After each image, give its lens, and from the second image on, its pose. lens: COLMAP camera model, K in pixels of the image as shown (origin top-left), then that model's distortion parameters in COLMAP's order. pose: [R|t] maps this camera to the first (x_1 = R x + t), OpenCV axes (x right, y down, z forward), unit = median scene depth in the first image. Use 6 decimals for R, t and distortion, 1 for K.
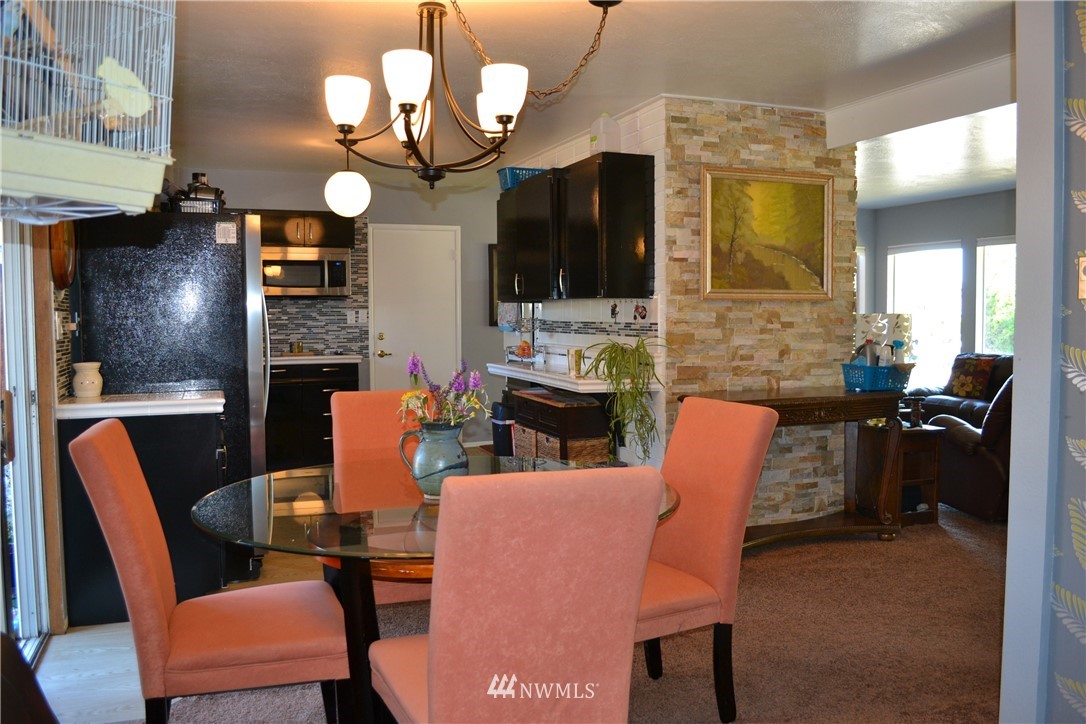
lens RADIAL K [[864.2, 0, 522.3], [0, 864.2, 357.9], [0, 0, 1]] dist [-0.091035, 0.019294]
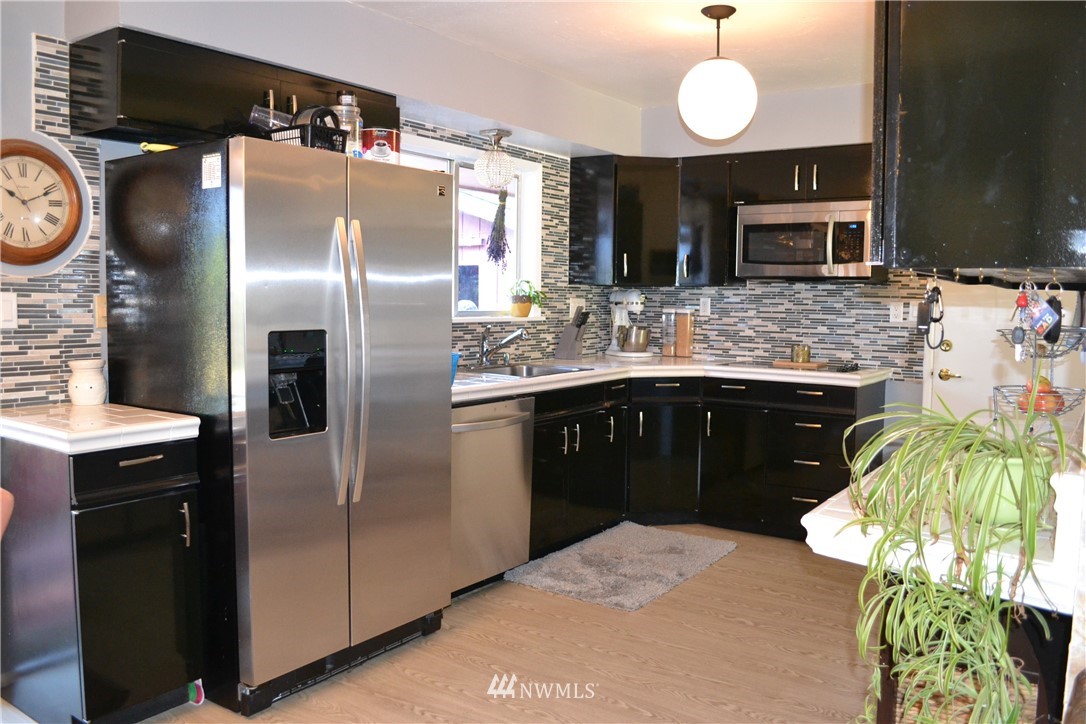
lens RADIAL K [[864.2, 0, 542.8], [0, 864.2, 362.6], [0, 0, 1]] dist [-0.091035, 0.019294]
pose [[0.575331, 0.074117, -0.814555, 0.266735], [-0.058929, 0.997054, 0.049100, -0.042226], [0.815795, 0.019753, 0.578004, 0.703556]]
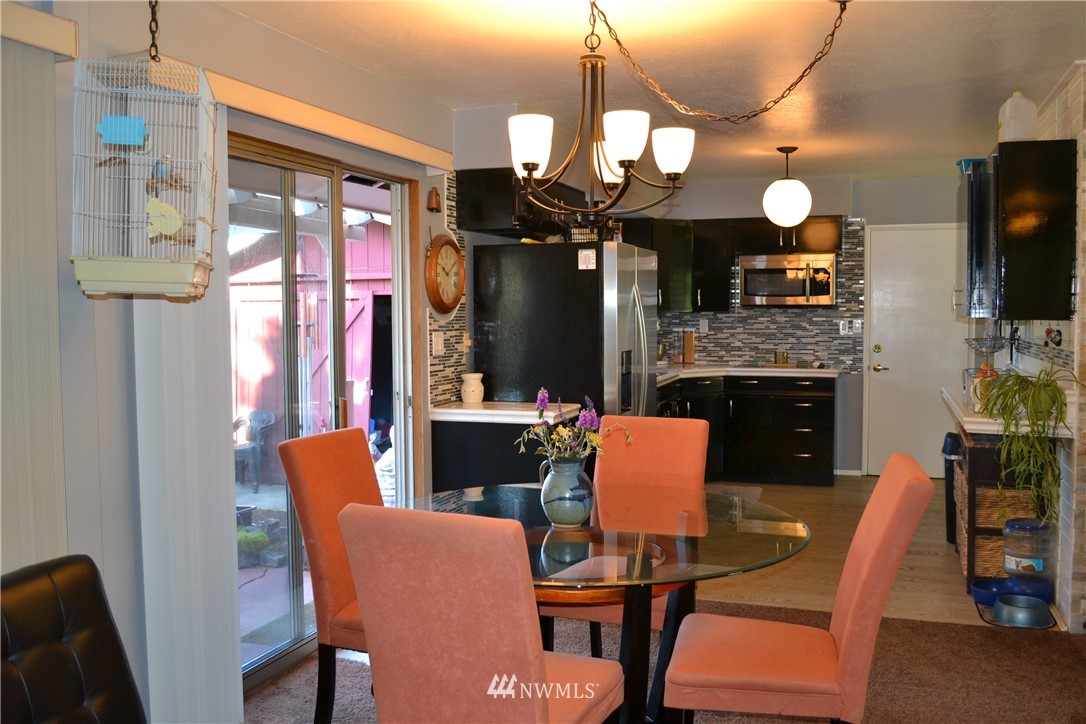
lens RADIAL K [[916.4, 0, 532.1], [0, 916.4, 360.3], [0, 0, 1]] dist [-0.089740, -0.003239]
pose [[0.757383, 0.036763, -0.651935, 0.306321], [-0.031886, 0.999305, 0.019308, -0.032270], [0.652192, 0.006164, 0.758029, 0.058924]]
